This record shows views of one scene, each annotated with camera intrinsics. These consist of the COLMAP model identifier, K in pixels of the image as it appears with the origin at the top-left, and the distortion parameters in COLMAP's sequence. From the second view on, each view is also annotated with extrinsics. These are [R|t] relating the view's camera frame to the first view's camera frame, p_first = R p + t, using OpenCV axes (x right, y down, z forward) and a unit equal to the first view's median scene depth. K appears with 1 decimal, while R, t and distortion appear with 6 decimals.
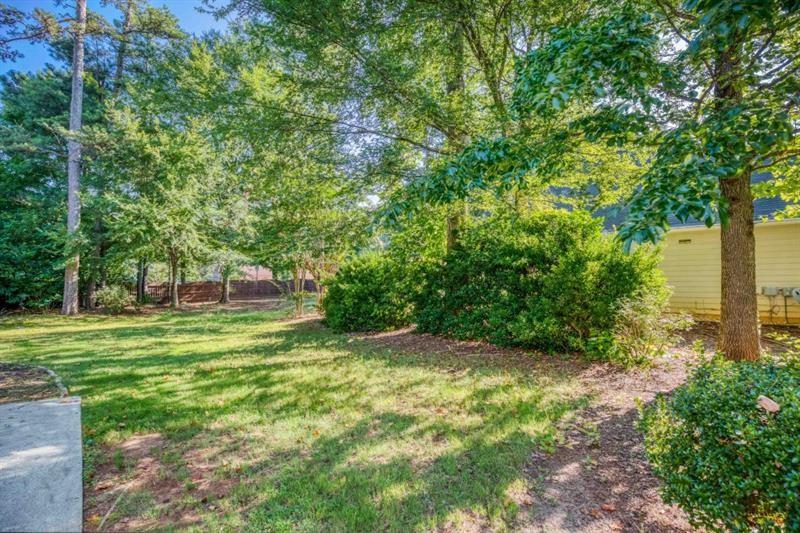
lens RADIAL K [[363.8, 0, 406.0], [0, 363.8, 267.7], [0, 0, 1]] dist [-0.019090, 0.002338]
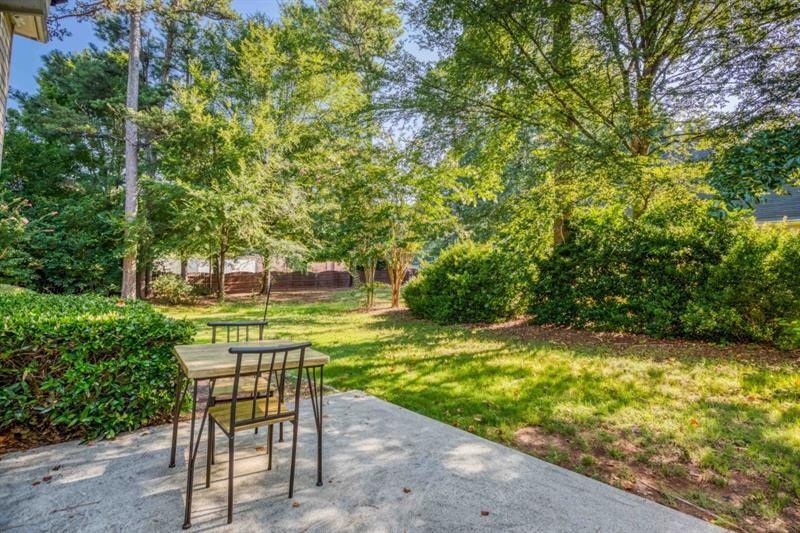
lens RADIAL K [[363.8, 0, 395.2], [0, 363.8, 267.9], [0, 0, 1]] dist [-0.019090, 0.002338]
pose [[0.999861, 0.007617, 0.014840, -0.237497], [-0.007846, 0.999850, 0.015451, 0.010176], [-0.014720, -0.015565, 0.999770, 0.021981]]
